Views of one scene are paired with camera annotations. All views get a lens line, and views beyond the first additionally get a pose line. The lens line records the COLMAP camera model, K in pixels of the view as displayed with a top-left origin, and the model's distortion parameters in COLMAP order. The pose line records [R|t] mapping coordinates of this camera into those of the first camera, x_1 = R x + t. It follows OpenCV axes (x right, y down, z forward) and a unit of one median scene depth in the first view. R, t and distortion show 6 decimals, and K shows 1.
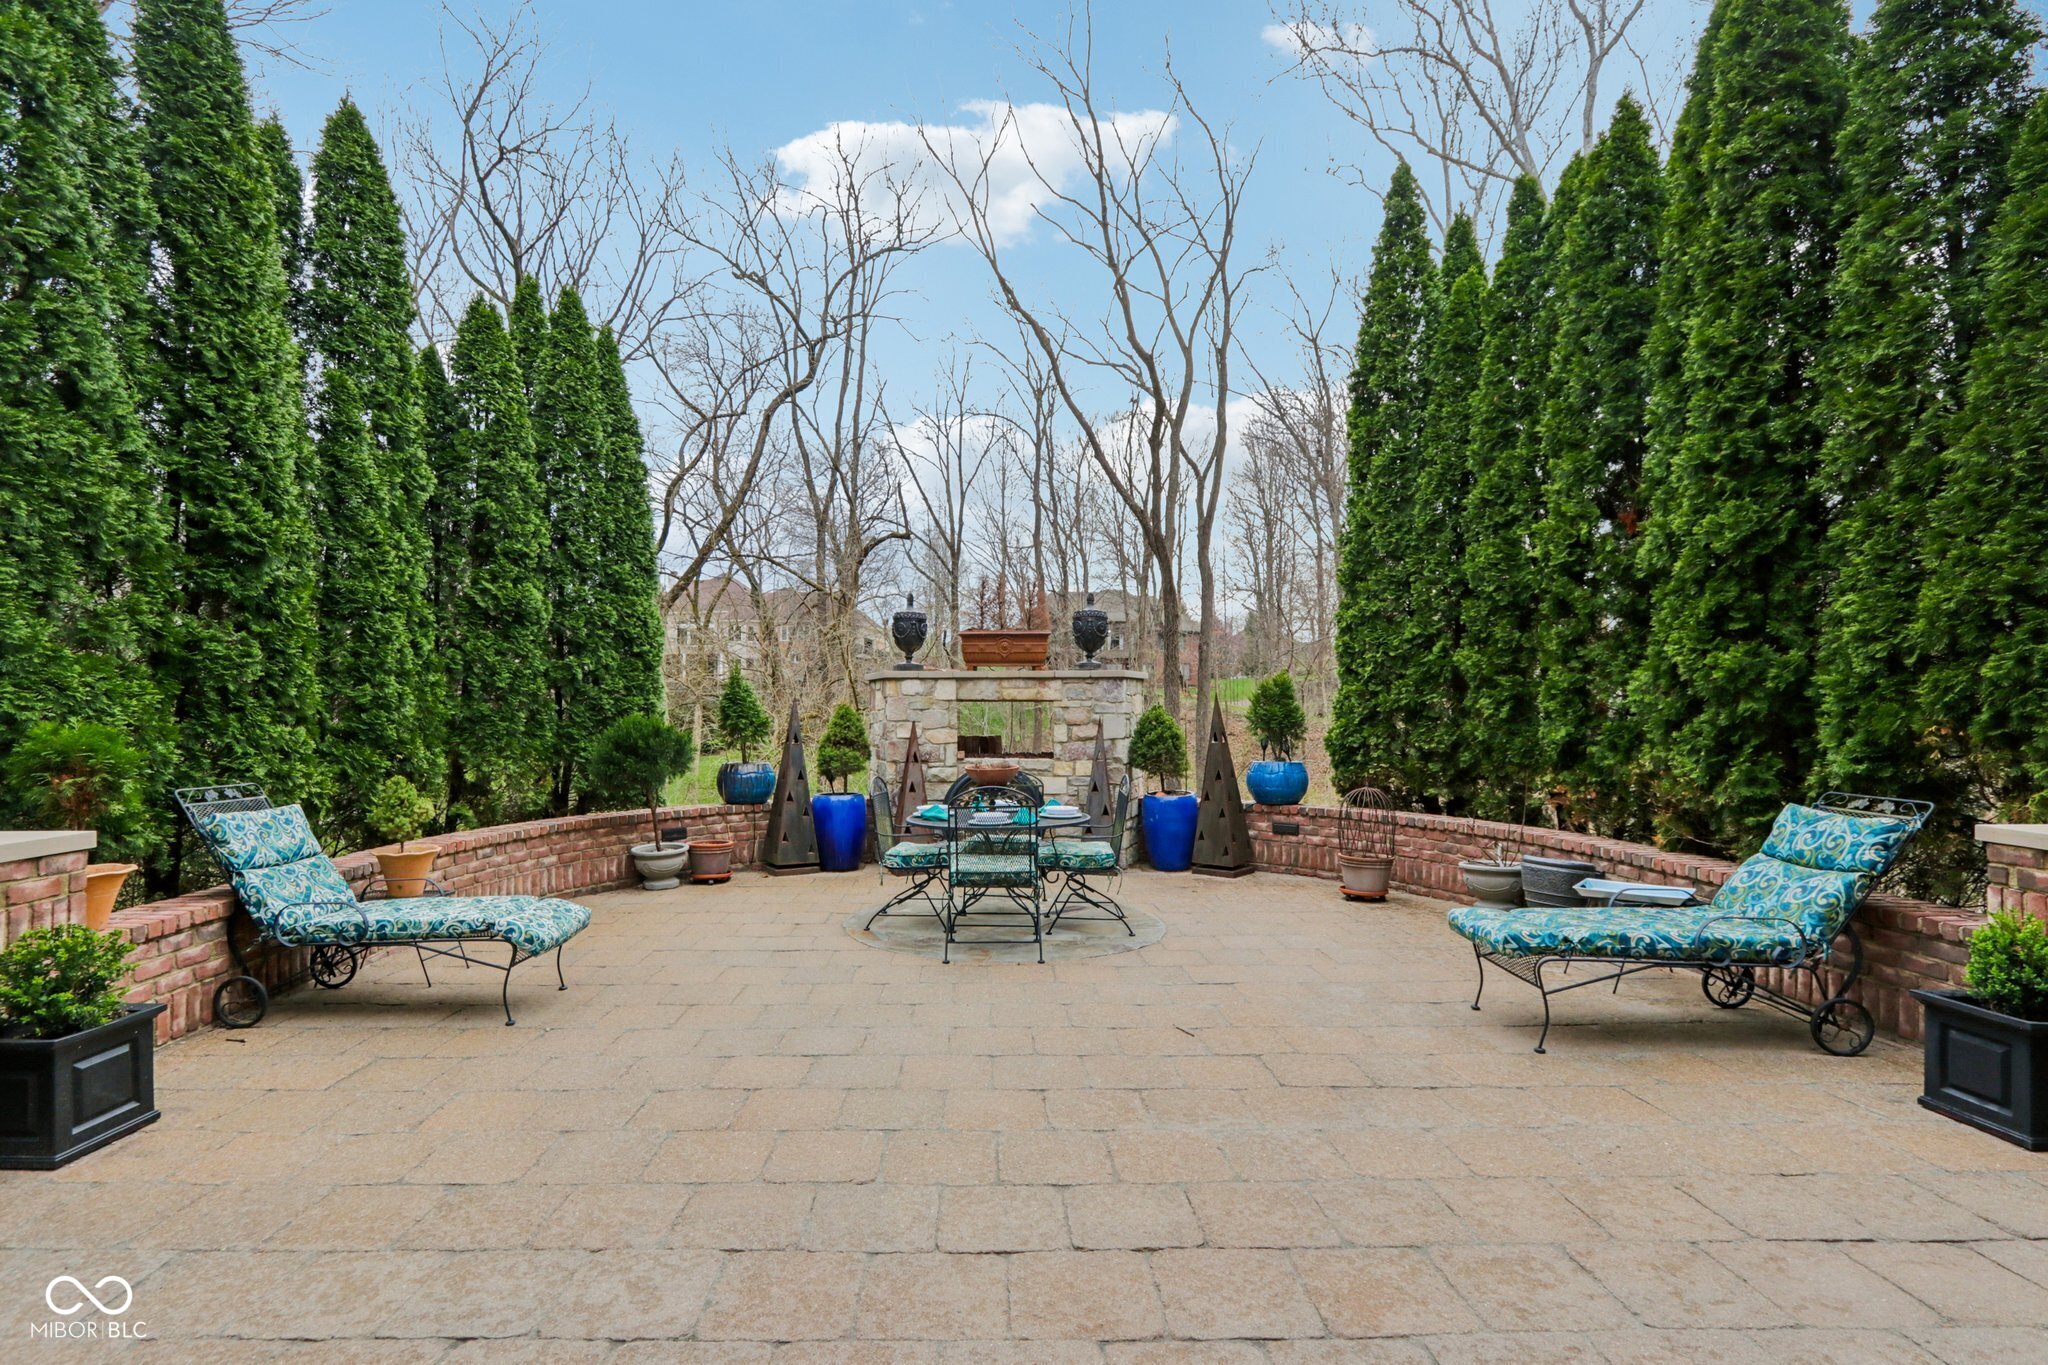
lens RADIAL K [[966.5, 0, 965.4], [0, 966.5, 688.5], [0, 0, 1]] dist [-0.014102, 0.000424]
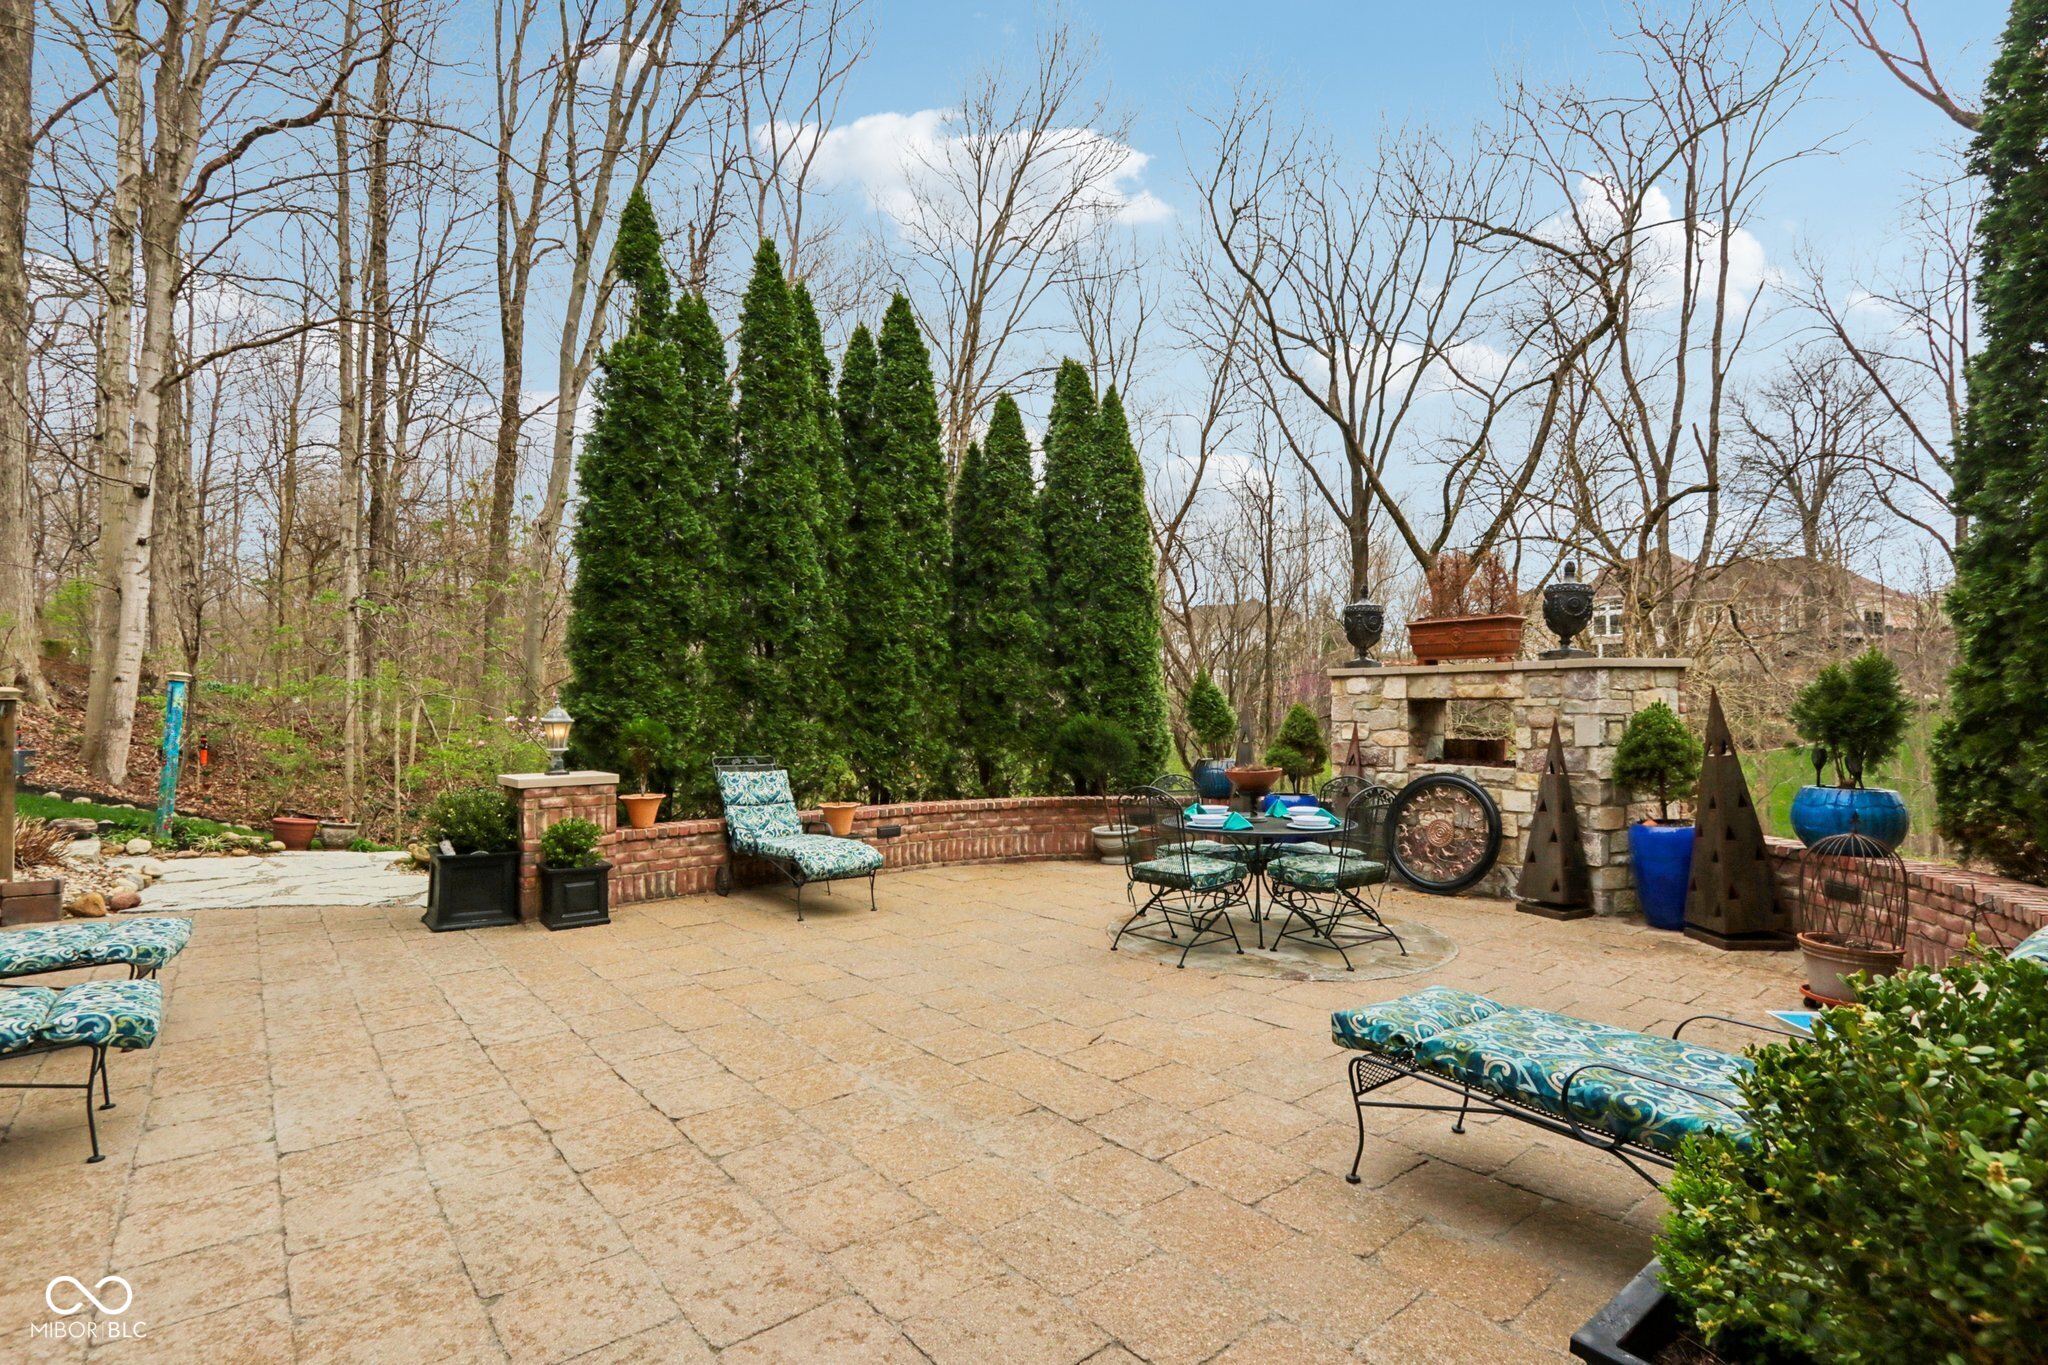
lens RADIAL K [[960.0, 0, 1022.5], [0, 960.0, 703.5], [0, 0, 1]] dist [-0.001279, 0.000084]
pose [[0.633910, -0.006918, -0.773376, 0.463824], [0.021104, 0.999742, 0.008355, 0.001226], [0.773119, -0.021618, 0.633893, 0.159248]]
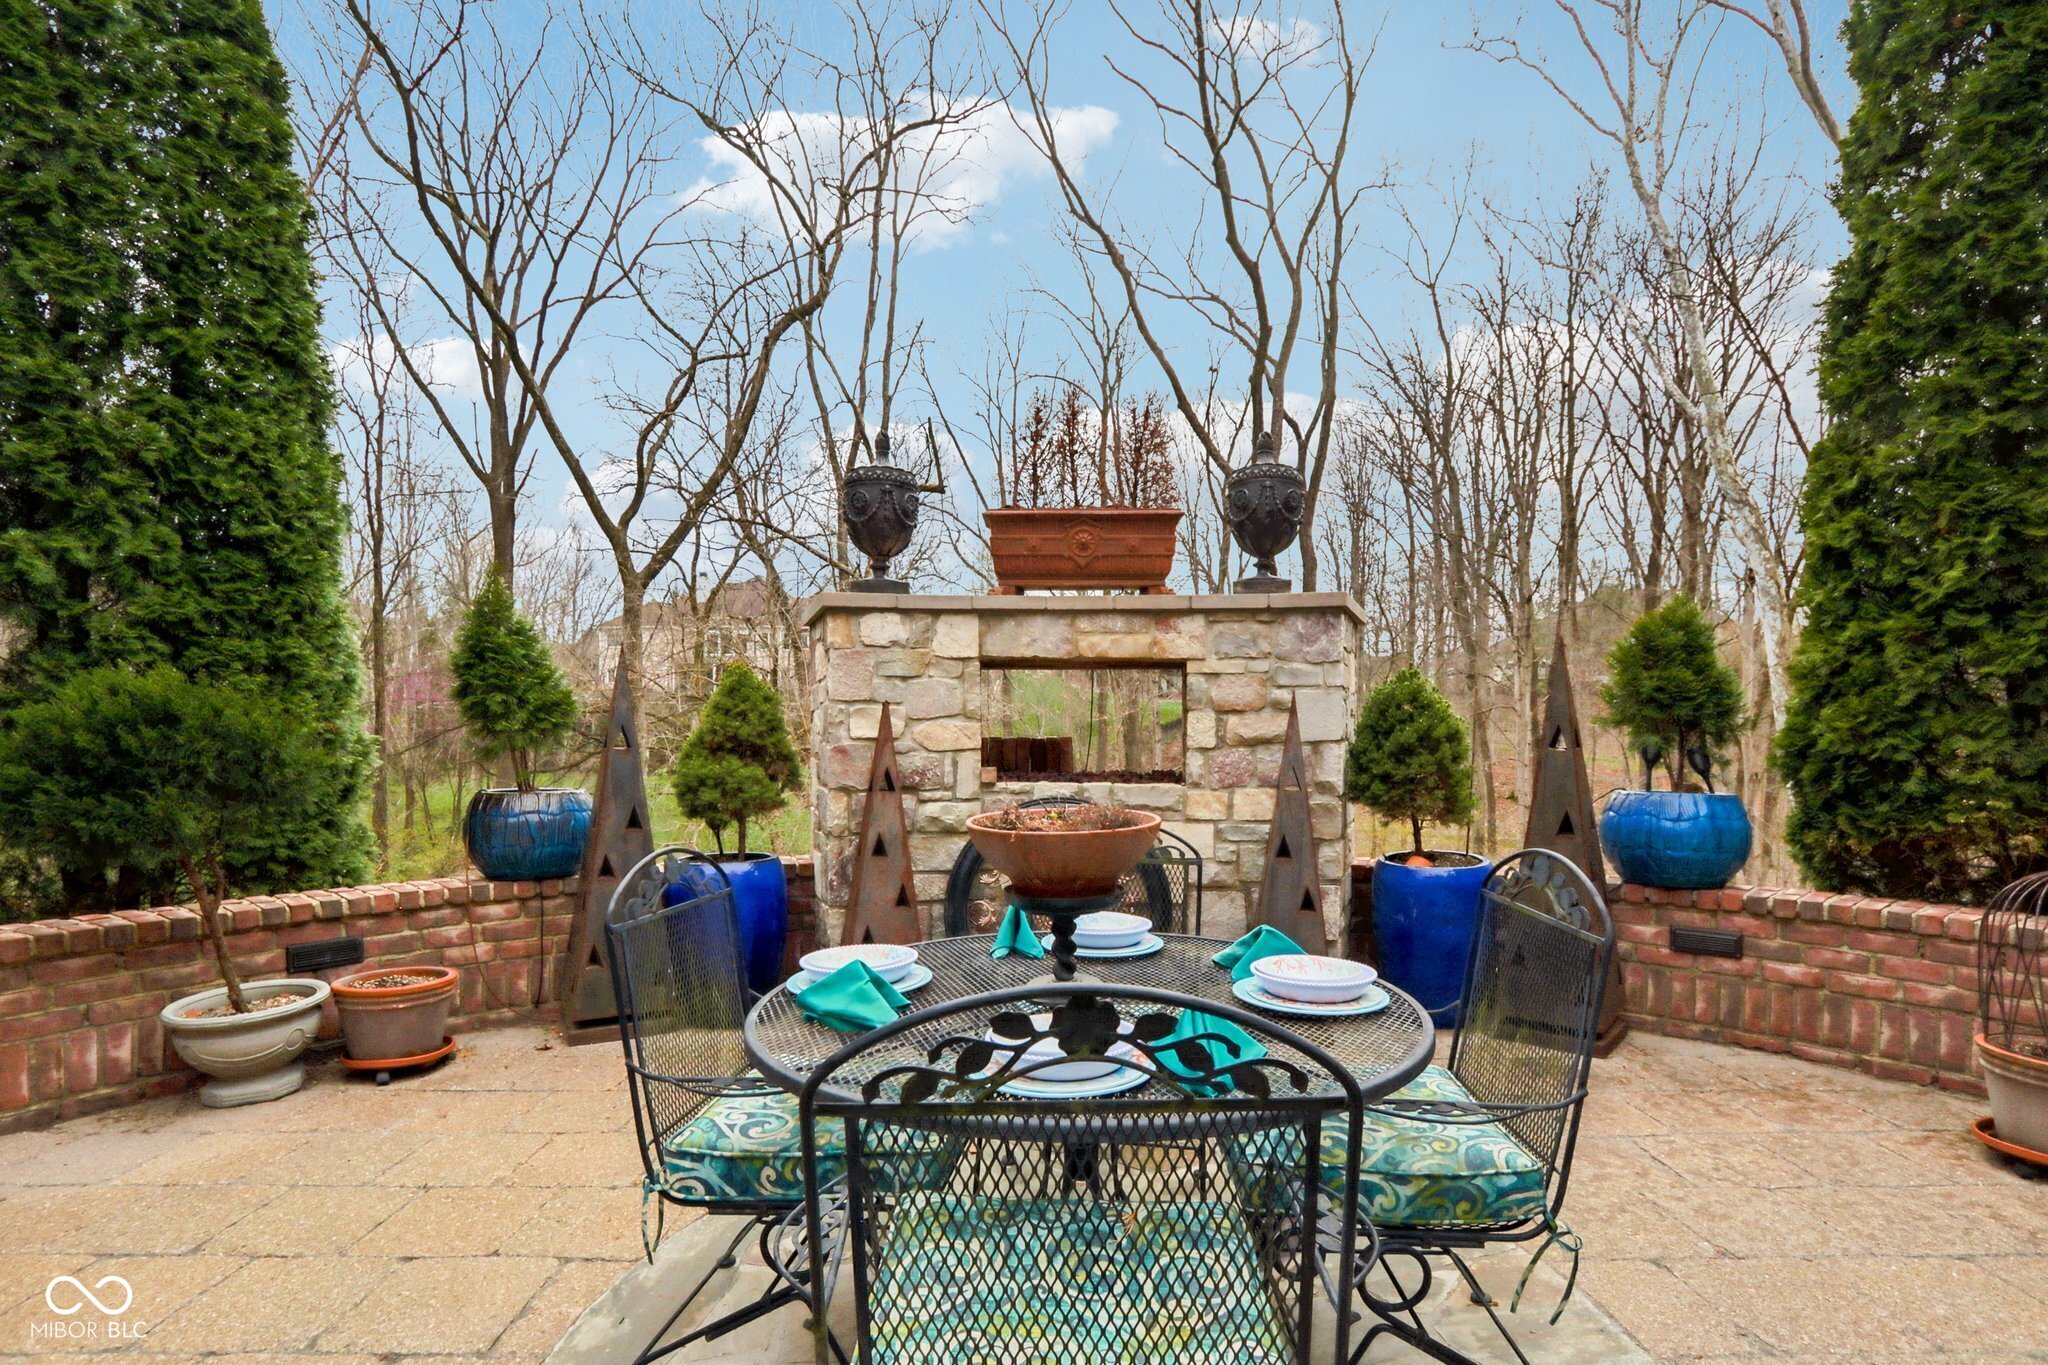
lens RADIAL K [[974.2, 0, 1024.7], [0, 974.2, 759.6], [0, 0, 1]] dist [-0.015726, 0.000094]
pose [[0.999987, 0.003831, 0.003489, 0.011394], [-0.004016, 0.998505, 0.054508, 0.035683], [-0.003275, -0.054521, 0.998507, 0.535087]]
